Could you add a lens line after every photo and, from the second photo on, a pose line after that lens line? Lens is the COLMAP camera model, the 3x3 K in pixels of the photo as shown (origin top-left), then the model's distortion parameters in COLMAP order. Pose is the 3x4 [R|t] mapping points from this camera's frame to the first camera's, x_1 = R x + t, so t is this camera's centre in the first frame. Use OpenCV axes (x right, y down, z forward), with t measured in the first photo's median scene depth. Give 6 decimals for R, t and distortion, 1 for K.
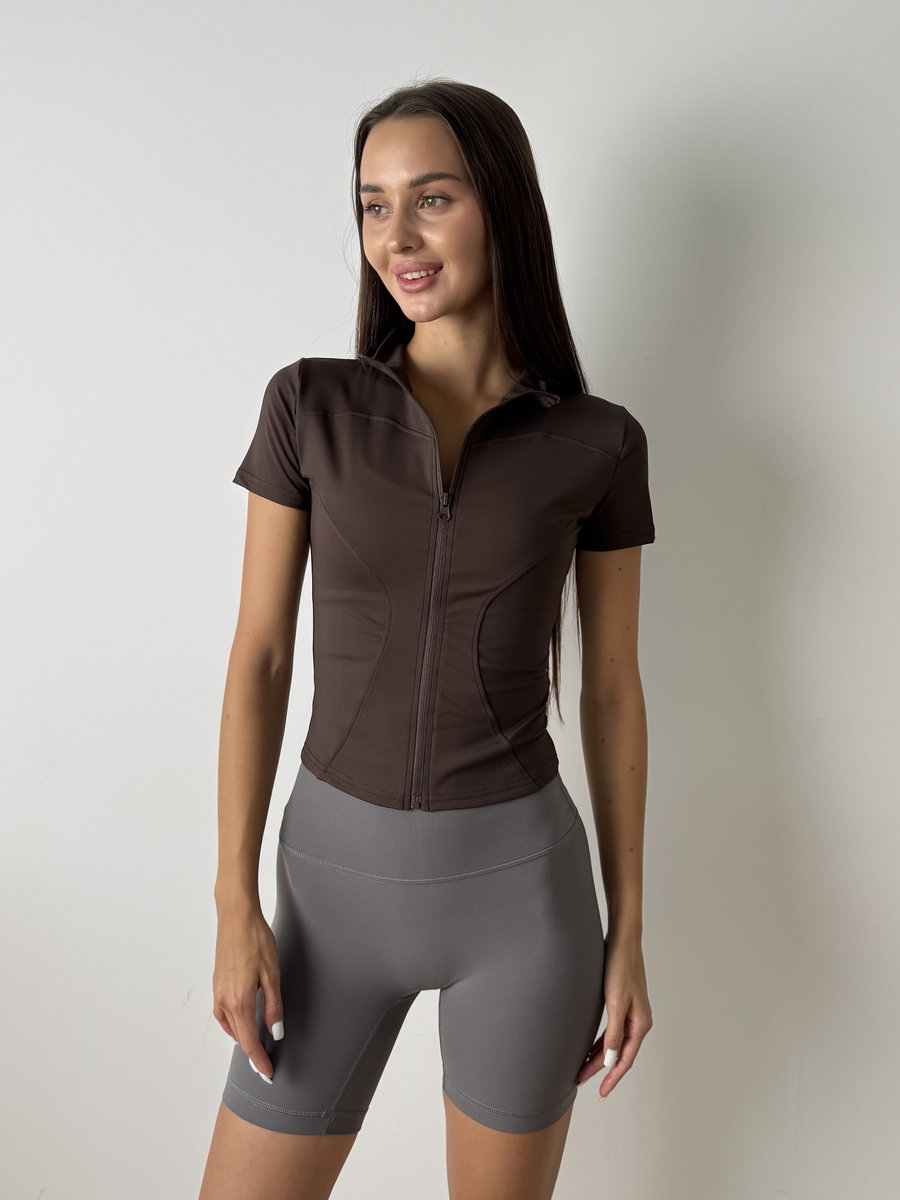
lens RADIAL K [[840.5, 0, 450.0], [0, 840.5, 600.0], [0, 0, 1]] dist [-0.000320, 0.000119]
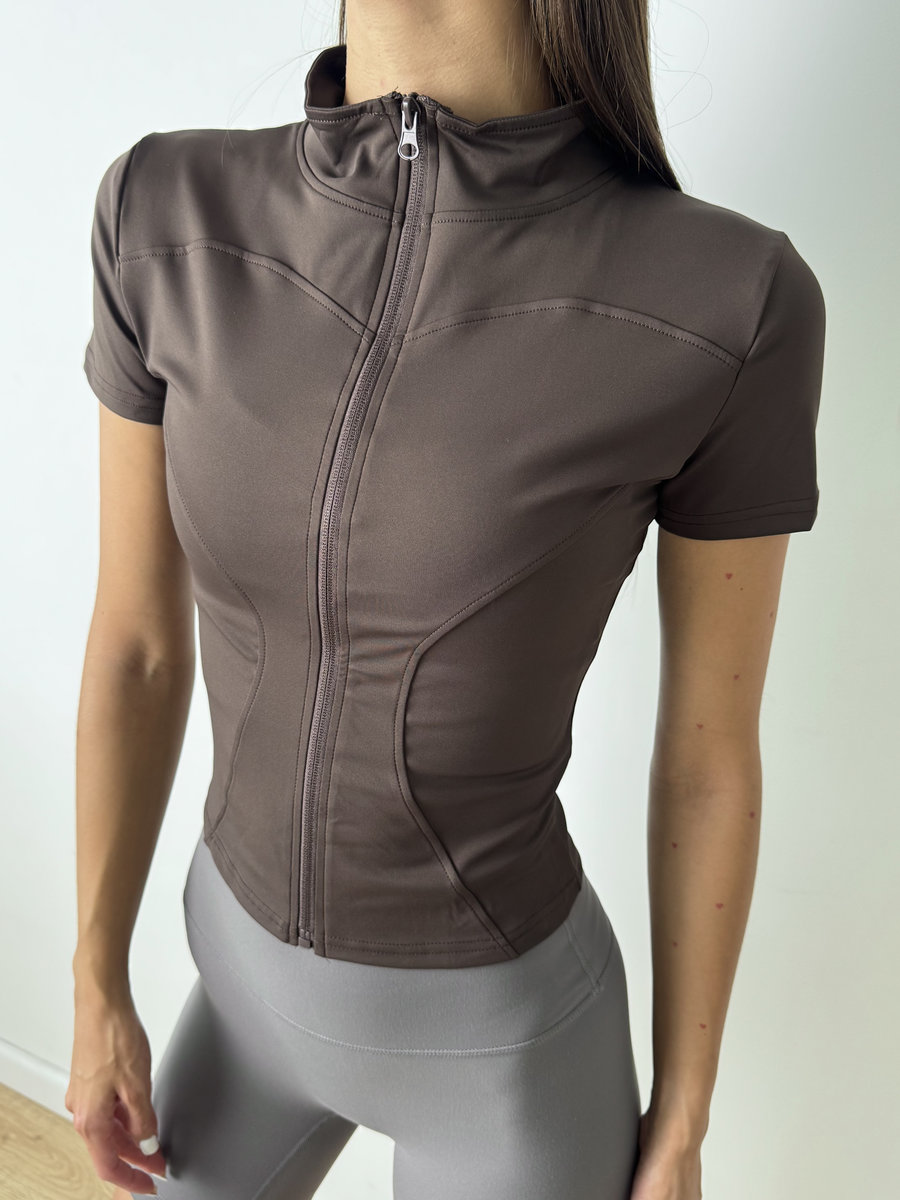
lens RADIAL K [[900.1, 0, 450.1], [0, 900.1, 629.0], [0, 0, 1]] dist [-0.003212, -0.003823]
pose [[0.961461, 0.122716, -0.246035, 0.186087], [-0.057371, 0.964713, 0.256976, -0.143156], [0.268888, -0.232957, 0.934575, 0.455297]]
